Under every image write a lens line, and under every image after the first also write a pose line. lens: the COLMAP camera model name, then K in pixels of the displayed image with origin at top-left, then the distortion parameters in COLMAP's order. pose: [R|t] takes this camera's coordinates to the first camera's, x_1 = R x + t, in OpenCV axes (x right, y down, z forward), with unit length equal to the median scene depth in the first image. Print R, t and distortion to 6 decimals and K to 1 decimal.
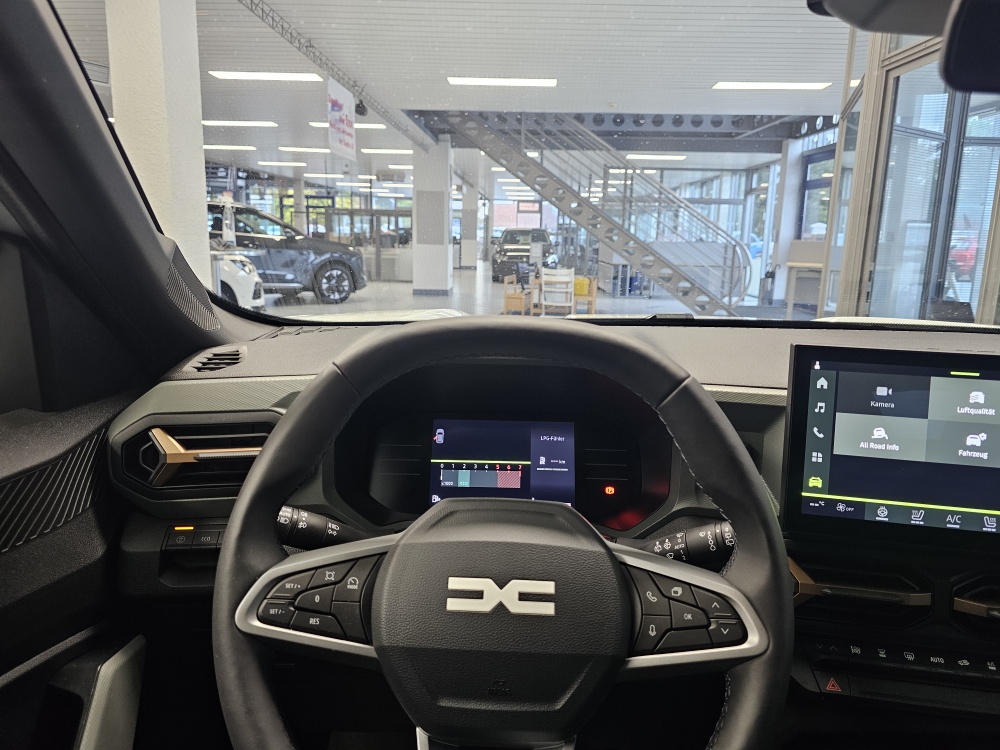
lens RADIAL K [[681.1, 0, 501.5], [0, 681.1, 353.7], [0, 0, 1]] dist [0.054743, -0.061470]
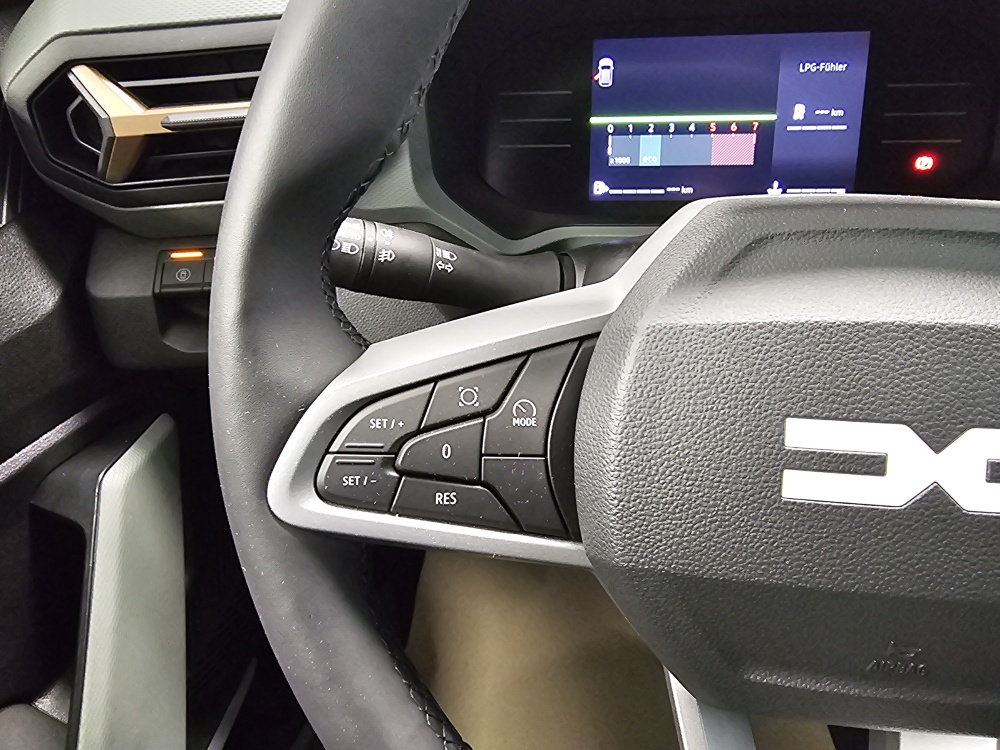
lens RADIAL K [[687.0, 0, 491.4], [0, 687.0, 368.0], [0, 0, 1]] dist [0.003681, -0.001192]
pose [[0.992596, 0.003813, -0.121406, -0.141718], [0.053147, 0.885121, 0.462316, 0.087523], [0.109221, -0.465346, 0.878365, 0.489426]]
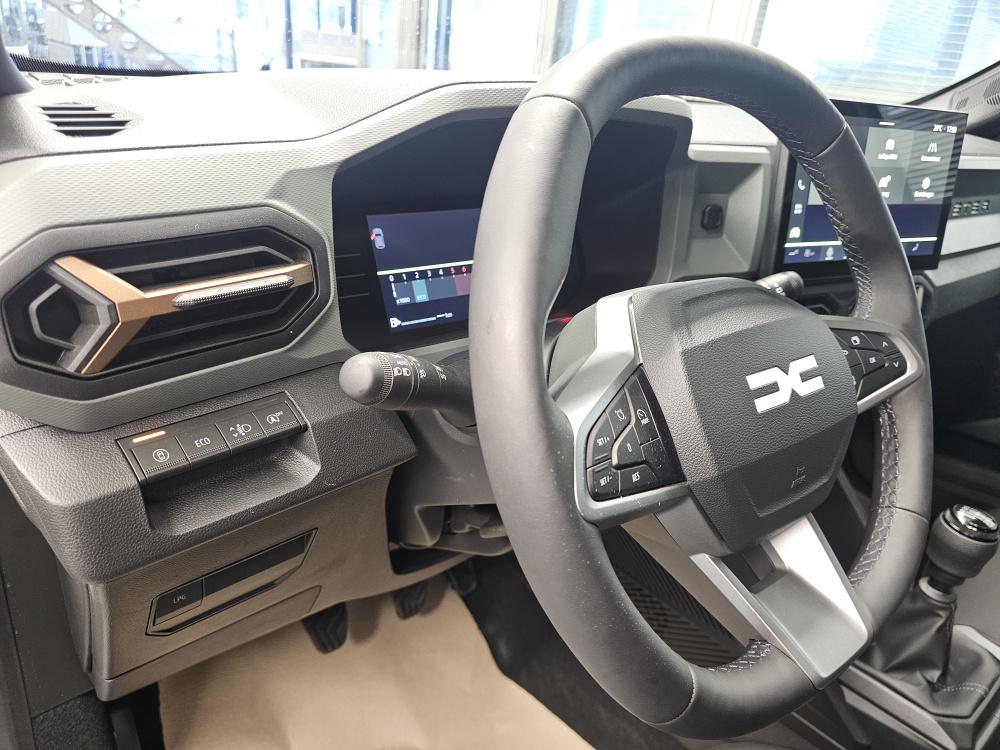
lens RADIAL K [[681.1, 0, 494.6], [0, 681.1, 374.0], [0, 0, 1]] dist [0.054743, -0.061470]
pose [[0.765391, -0.220302, 0.604684, -0.581317], [0.034991, 0.952441, 0.302708, 0.052034], [-0.642613, -0.210532, 0.736698, 0.441872]]
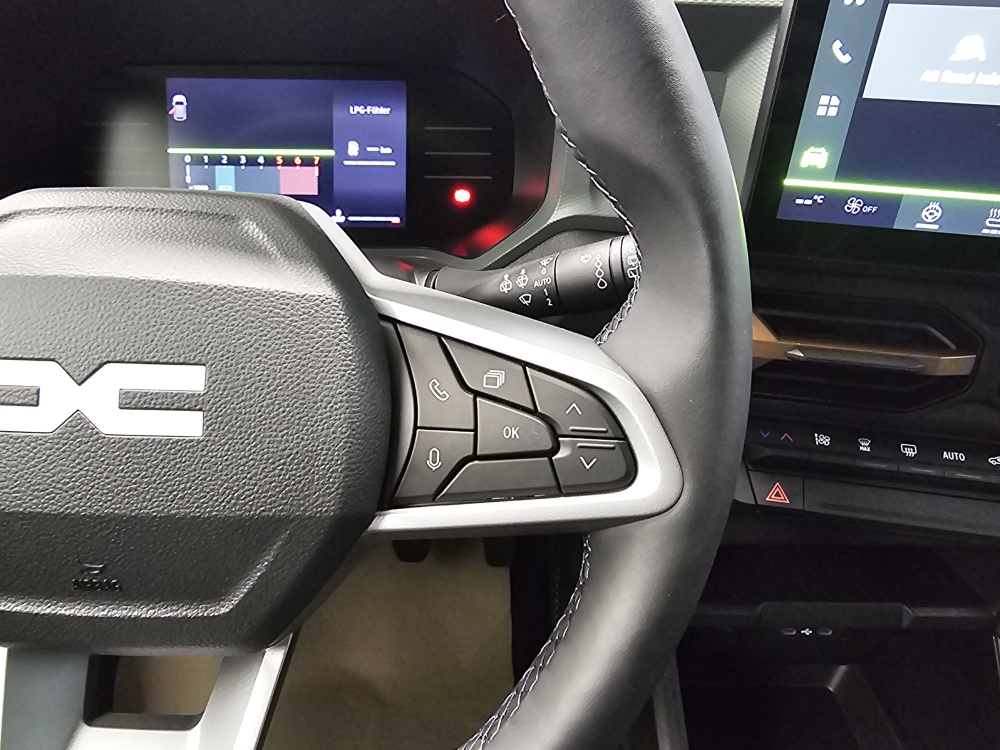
lens RADIAL K [[693.2, 0, 437.4], [0, 693.2, 374.1], [0, 0, 1]] dist [-0.002988, 0.000560]
pose [[0.999937, -0.011004, -0.002077, 0.164823], [0.010935, 0.919614, 0.392671, 0.123440], [-0.002411, -0.392669, 0.919677, 0.438839]]
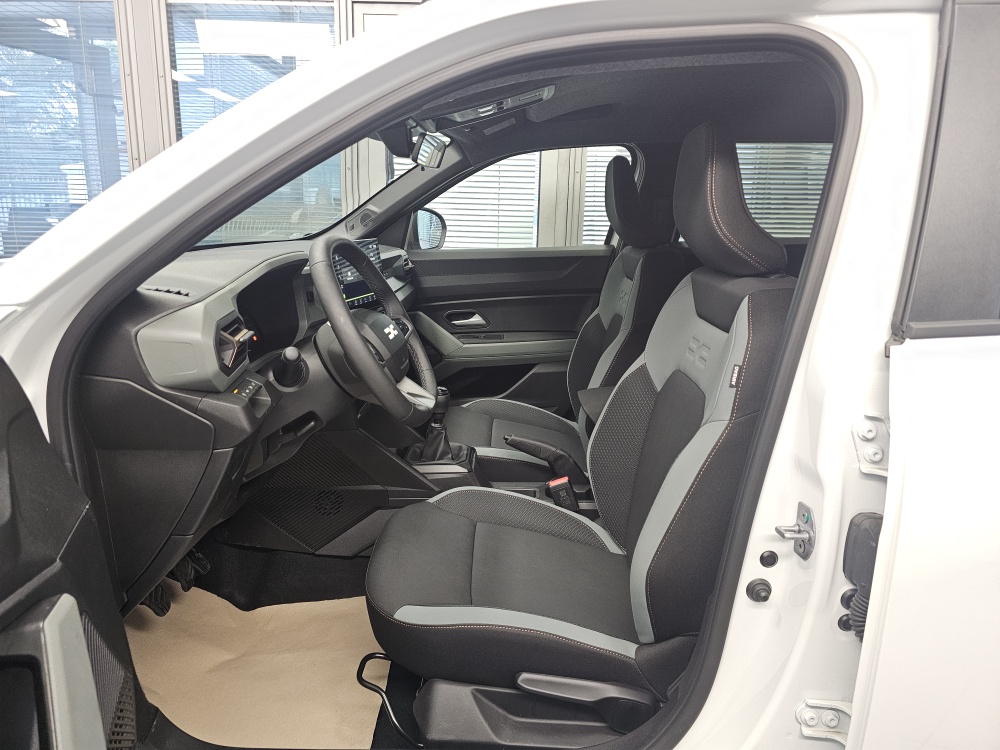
lens RADIAL K [[681.1, 0, 507.5], [0, 681.1, 358.9], [0, 0, 1]] dist [0.054743, -0.061470]
pose [[-0.003592, -0.238443, 0.971150, -2.013115], [0.156323, 0.959083, 0.236059, -0.092433], [-0.987699, 0.152661, 0.033830, 0.327149]]
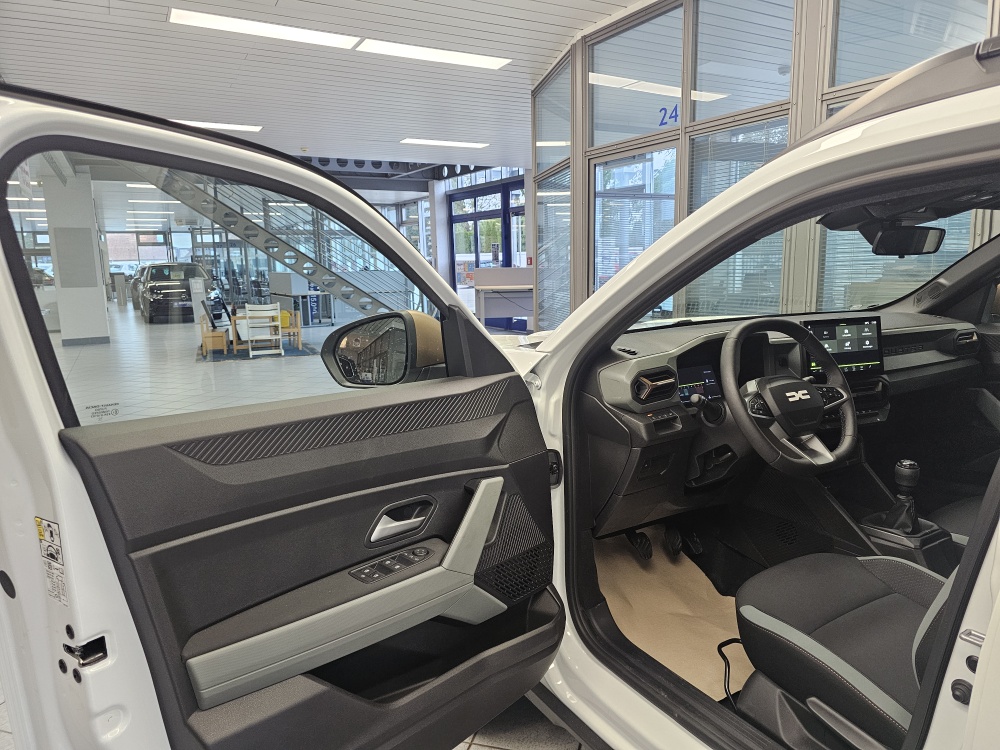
lens RADIAL K [[681.1, 0, 502.2], [0, 681.1, 362.1], [0, 0, 1]] dist [0.054743, -0.061470]
pose [[0.852777, -0.119658, 0.508382, -2.236692], [0.132035, 0.991175, 0.011812, -0.043811], [-0.505309, 0.057052, 0.861050, -0.931051]]
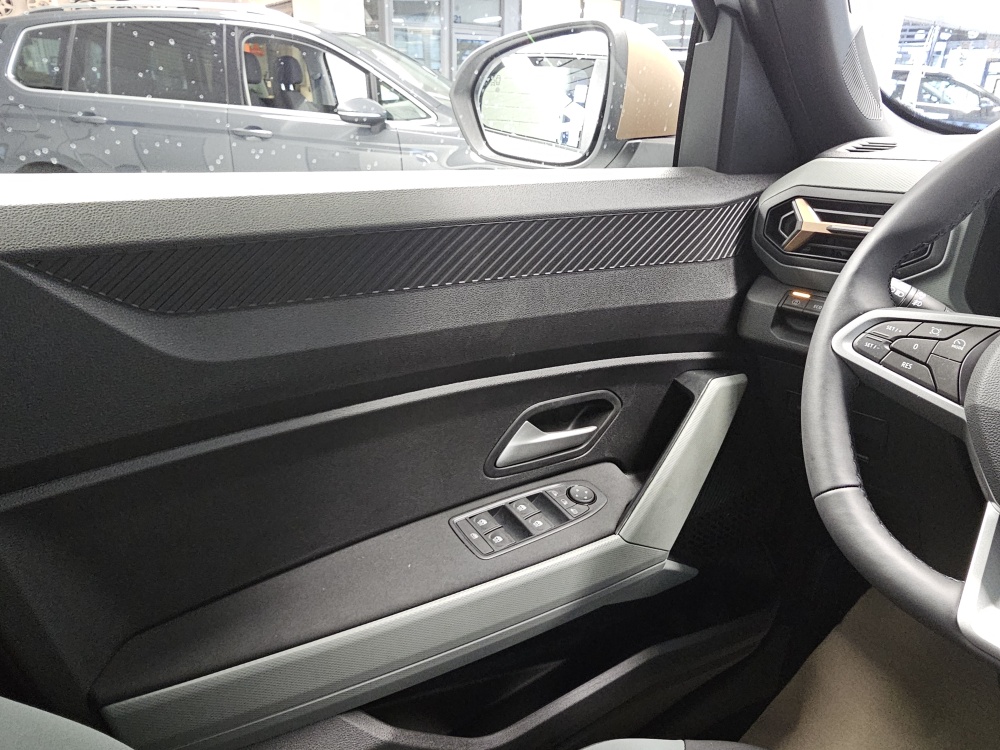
lens RADIAL K [[704.4, 0, 496.7], [0, 704.4, 381.4], [0, 0, 1]] dist [0.009470, -0.002867]
pose [[0.644422, 0.280907, -0.711204, 0.069902], [-0.147480, 0.958276, 0.244862, 0.183799], [0.750313, -0.052906, 0.658962, -0.122306]]
